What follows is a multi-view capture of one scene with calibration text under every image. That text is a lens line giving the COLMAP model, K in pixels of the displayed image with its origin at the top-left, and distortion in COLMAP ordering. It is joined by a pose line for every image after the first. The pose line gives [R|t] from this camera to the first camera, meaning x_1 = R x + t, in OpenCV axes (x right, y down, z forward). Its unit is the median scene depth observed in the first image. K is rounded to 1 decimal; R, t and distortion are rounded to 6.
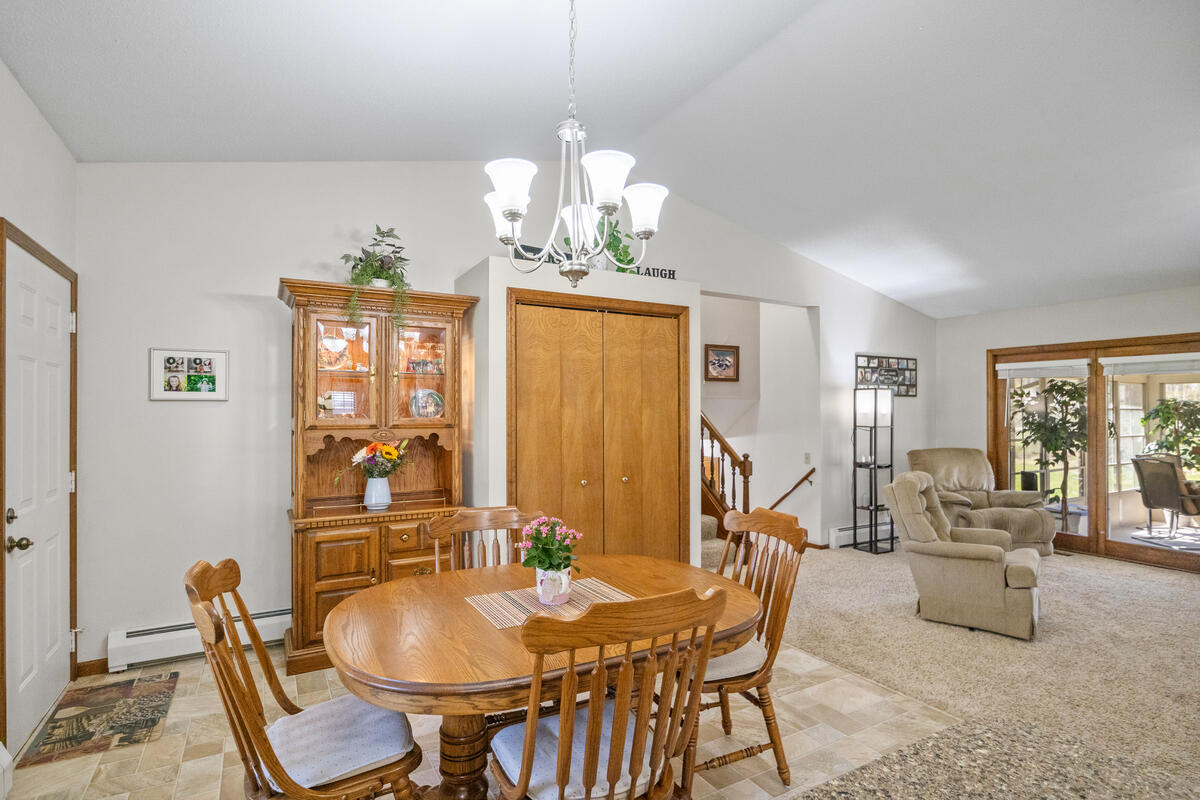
lens RADIAL K [[615.2, 0, 600.0], [0, 615.2, 400.0], [0, 0, 1]] dist [-0.005478, -0.000957]
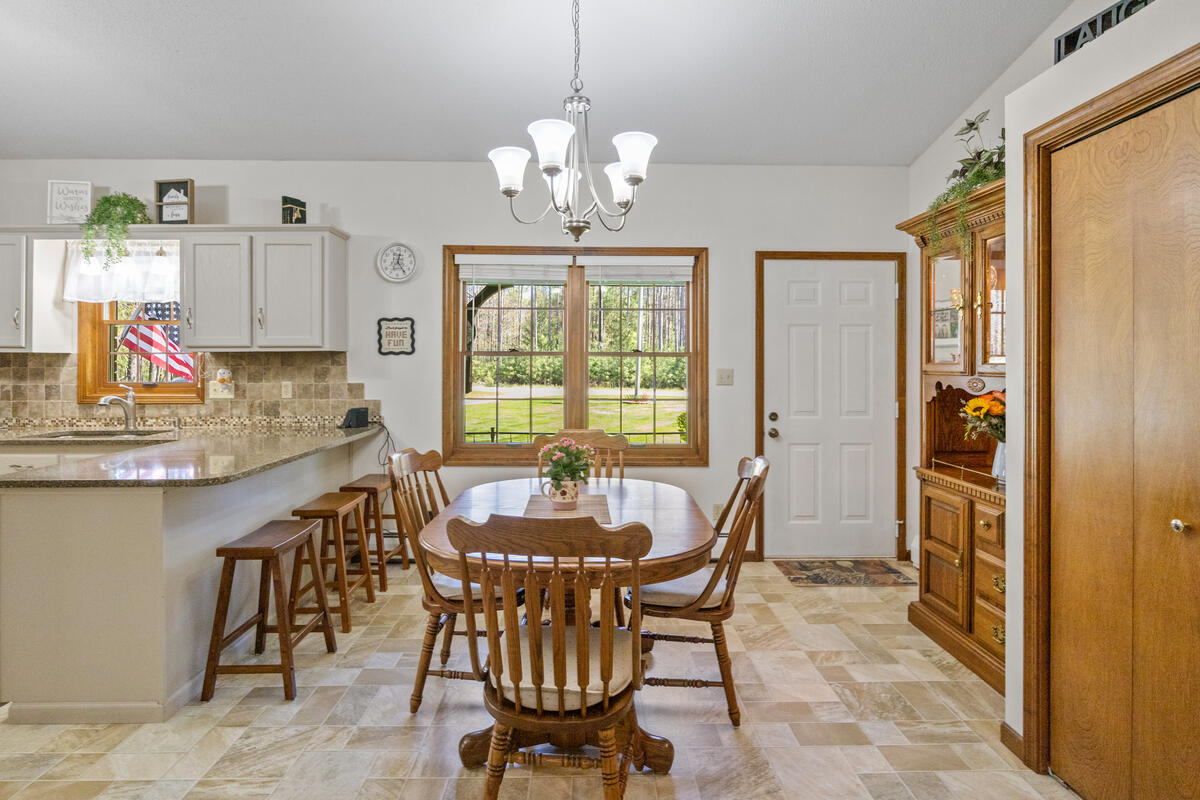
lens RADIAL K [[621.3, 0, 601.3], [0, 621.3, 362.5], [0, 0, 1]] dist [-0.006023, -0.001452]
pose [[-0.471590, -0.001413, -0.881817, 0.717125], [0.013174, 0.999876, -0.008647, 0.037475], [0.881720, -0.015695, -0.471512, 1.206384]]
